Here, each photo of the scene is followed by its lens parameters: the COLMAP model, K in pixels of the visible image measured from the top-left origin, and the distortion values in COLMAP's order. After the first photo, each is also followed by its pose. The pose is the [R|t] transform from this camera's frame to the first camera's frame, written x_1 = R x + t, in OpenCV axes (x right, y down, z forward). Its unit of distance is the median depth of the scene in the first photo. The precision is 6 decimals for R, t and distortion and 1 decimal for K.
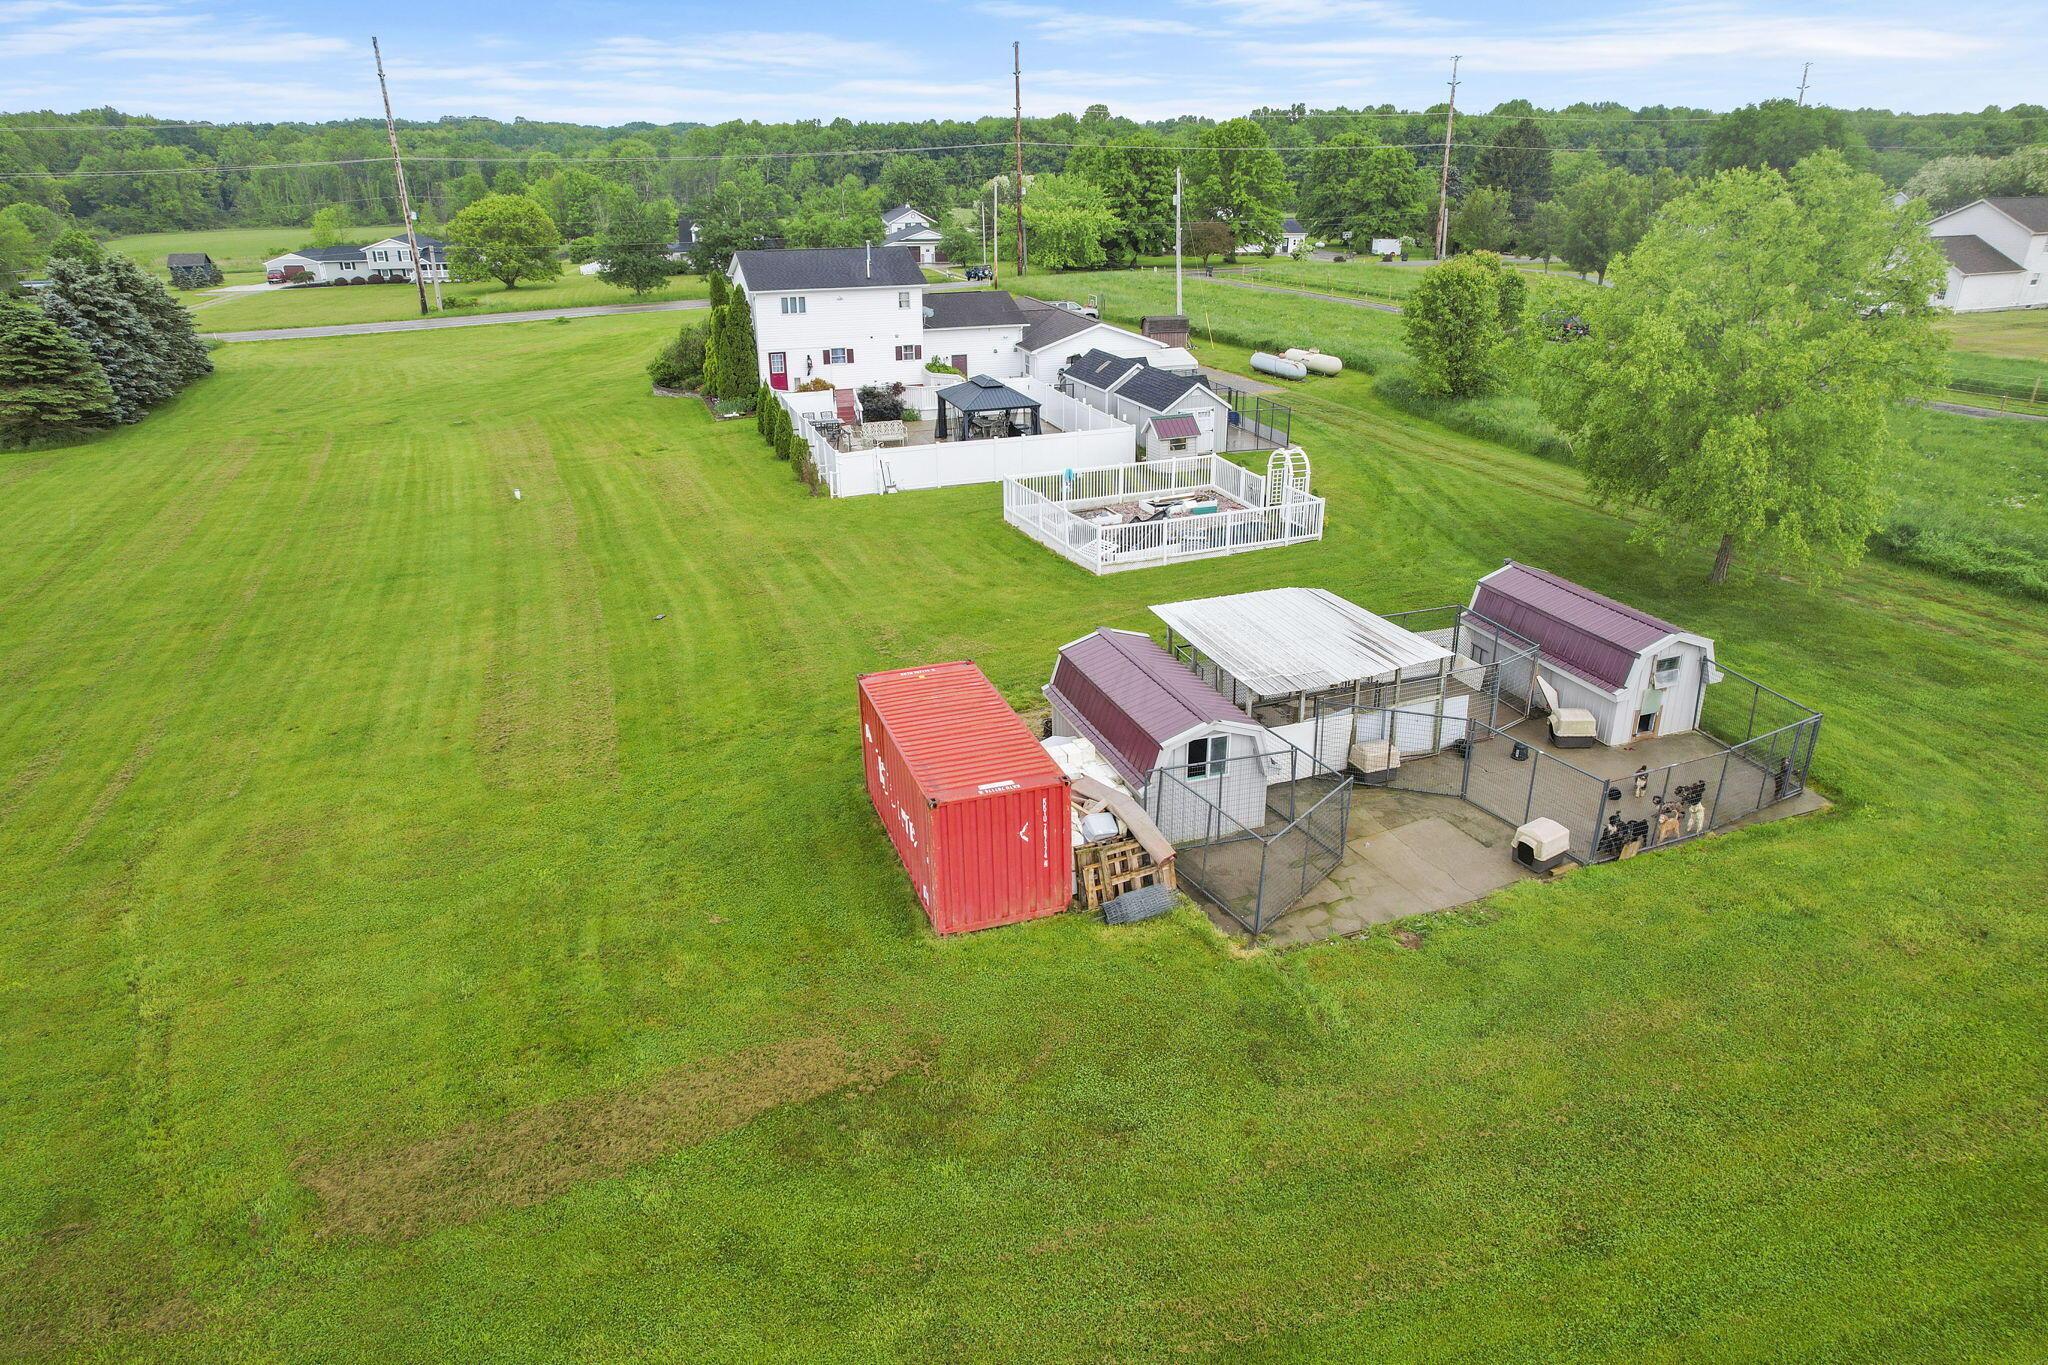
lens RADIAL K [[1326.6, 0, 1024.0], [0, 1326.6, 682.5], [0, 0, 1]] dist [-0.074995, 0.071530]
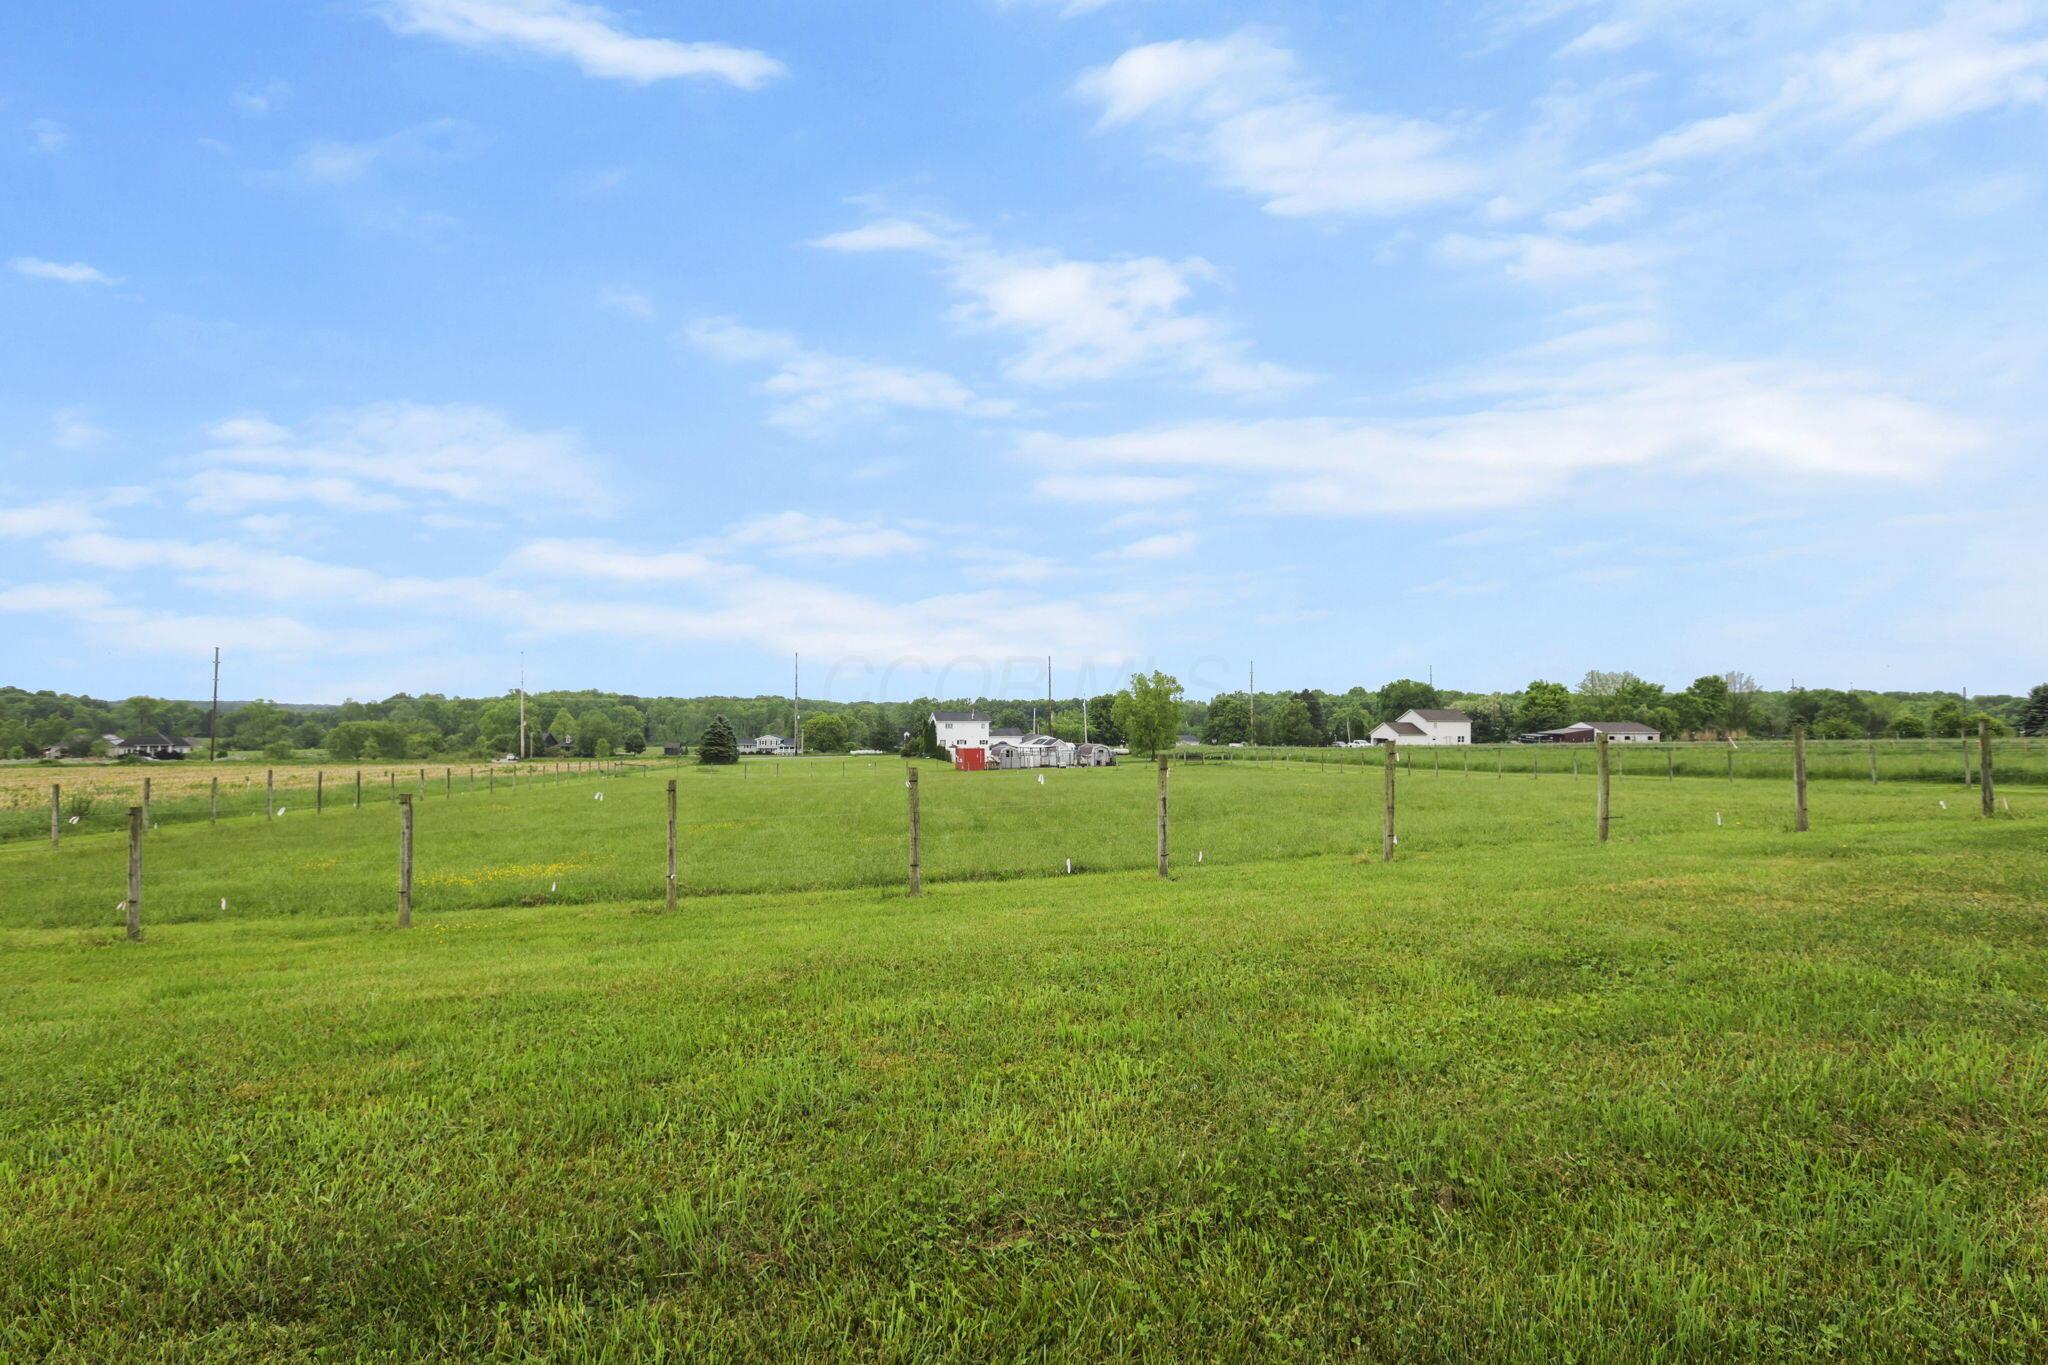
lens RADIAL K [[1346.9, 0, 1024.0], [0, 1346.9, 682.5], [0, 0, 1]] dist [-0.023656, 0.000157]
pose [[0.993747, 0.005296, -0.111533, 0.193240], [-0.053194, 0.900696, -0.431180, 0.532680], [0.098174, 0.434417, 0.895346, -1.022741]]
